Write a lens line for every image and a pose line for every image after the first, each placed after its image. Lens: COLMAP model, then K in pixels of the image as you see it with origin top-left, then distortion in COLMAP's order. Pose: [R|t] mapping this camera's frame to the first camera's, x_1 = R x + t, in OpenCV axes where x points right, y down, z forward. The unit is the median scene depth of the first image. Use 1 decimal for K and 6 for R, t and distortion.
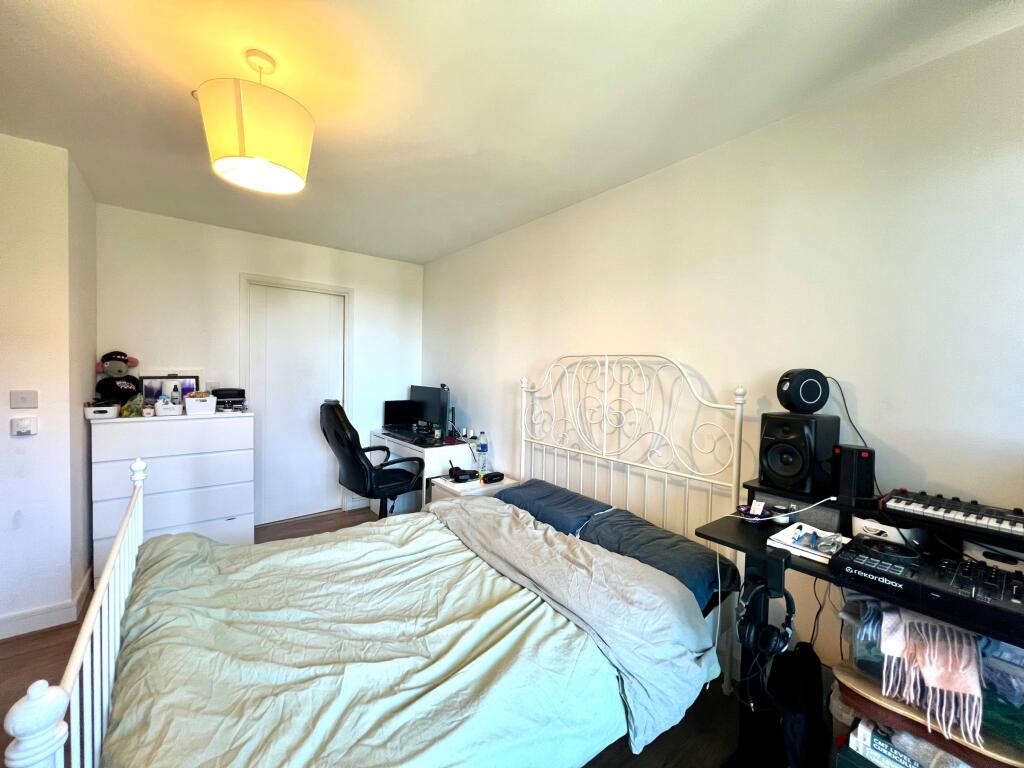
lens RADIAL K [[408.0, 0, 511.6], [0, 408.0, 382.0], [0, 0, 1]] dist [-0.004450, 0.000574]
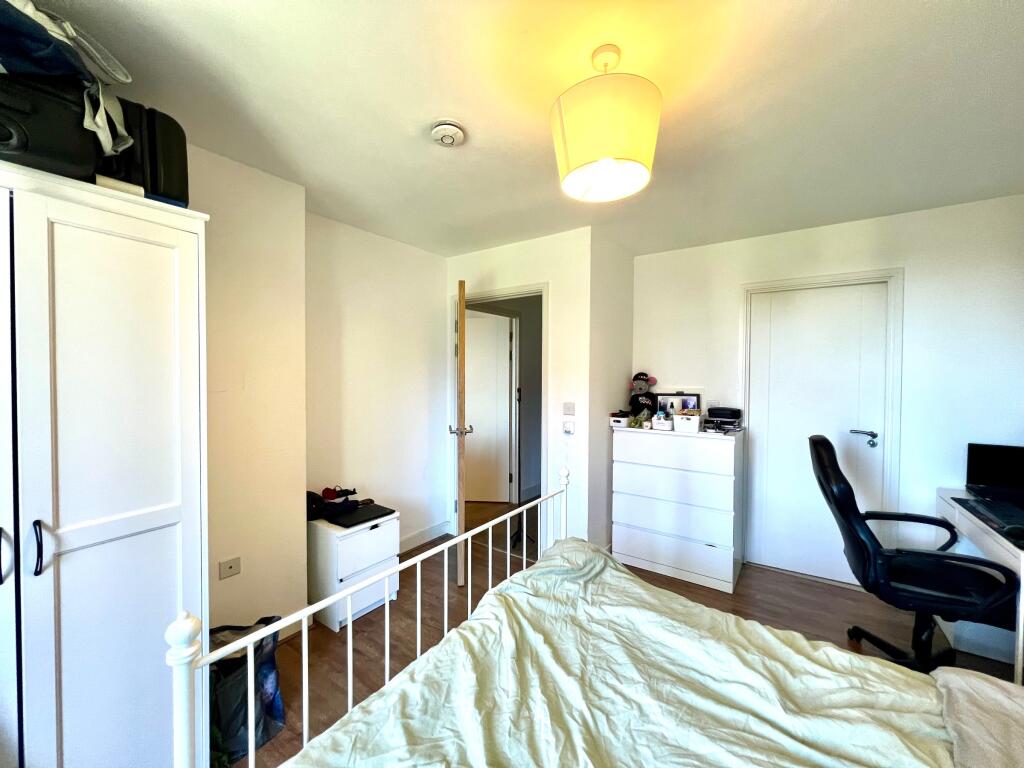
lens RADIAL K [[408.0, 0, 511.6], [0, 408.0, 382.0], [0, 0, 1]] dist [-0.004450, 0.000574]
pose [[0.271066, -0.000381, -0.962561, 0.143814], [-0.030542, 0.999493, -0.008997, -0.032459], [0.962076, 0.031837, 0.270917, 0.393859]]
